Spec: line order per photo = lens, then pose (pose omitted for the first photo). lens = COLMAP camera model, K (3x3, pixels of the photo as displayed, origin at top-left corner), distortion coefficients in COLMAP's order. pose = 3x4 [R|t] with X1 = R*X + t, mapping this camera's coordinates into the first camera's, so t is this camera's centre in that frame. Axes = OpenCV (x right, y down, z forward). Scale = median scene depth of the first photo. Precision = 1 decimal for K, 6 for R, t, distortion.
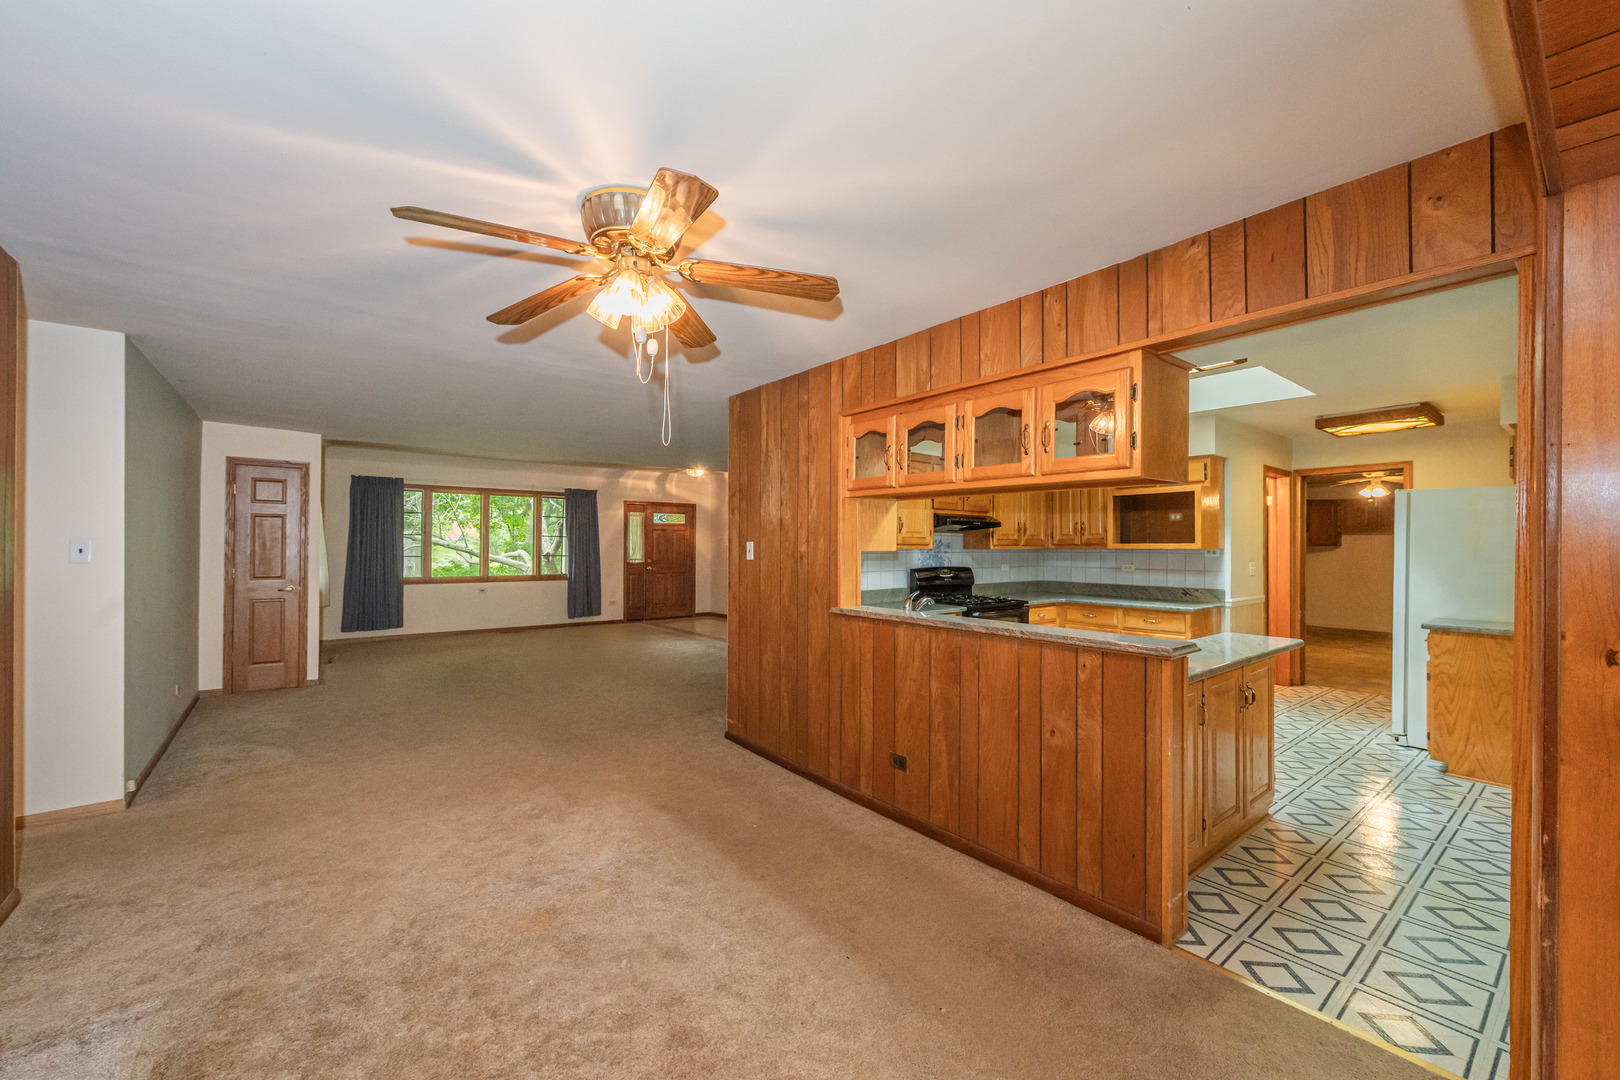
lens RADIAL K [[602.3, 0, 791.4], [0, 602.3, 535.5], [0, 0, 1]] dist [-0.000526, -0.000091]
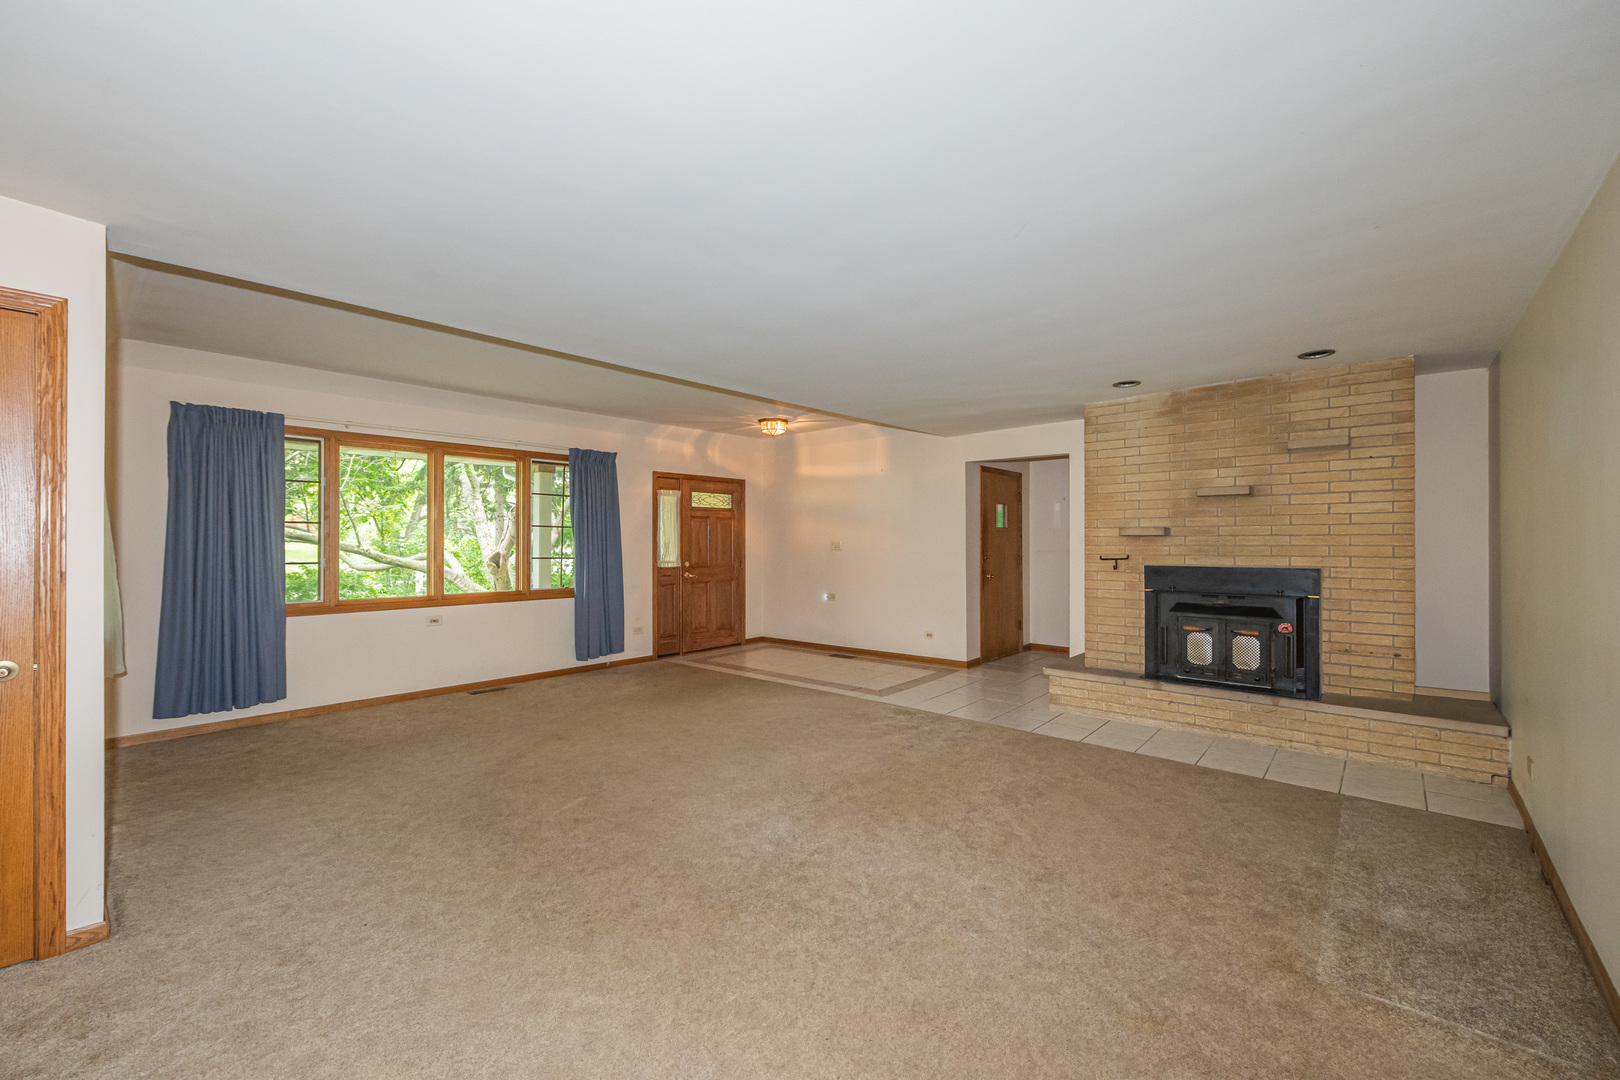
lens RADIAL K [[647.8, 0, 820.0], [0, 647.8, 534.9], [0, 0, 1]] dist [-0.002024, -0.000592]
pose [[0.983850, -0.004413, 0.178939, -0.239910], [0.003254, 0.999972, 0.006771, 0.006482], [-0.178963, -0.006080, 0.983837, 0.302592]]
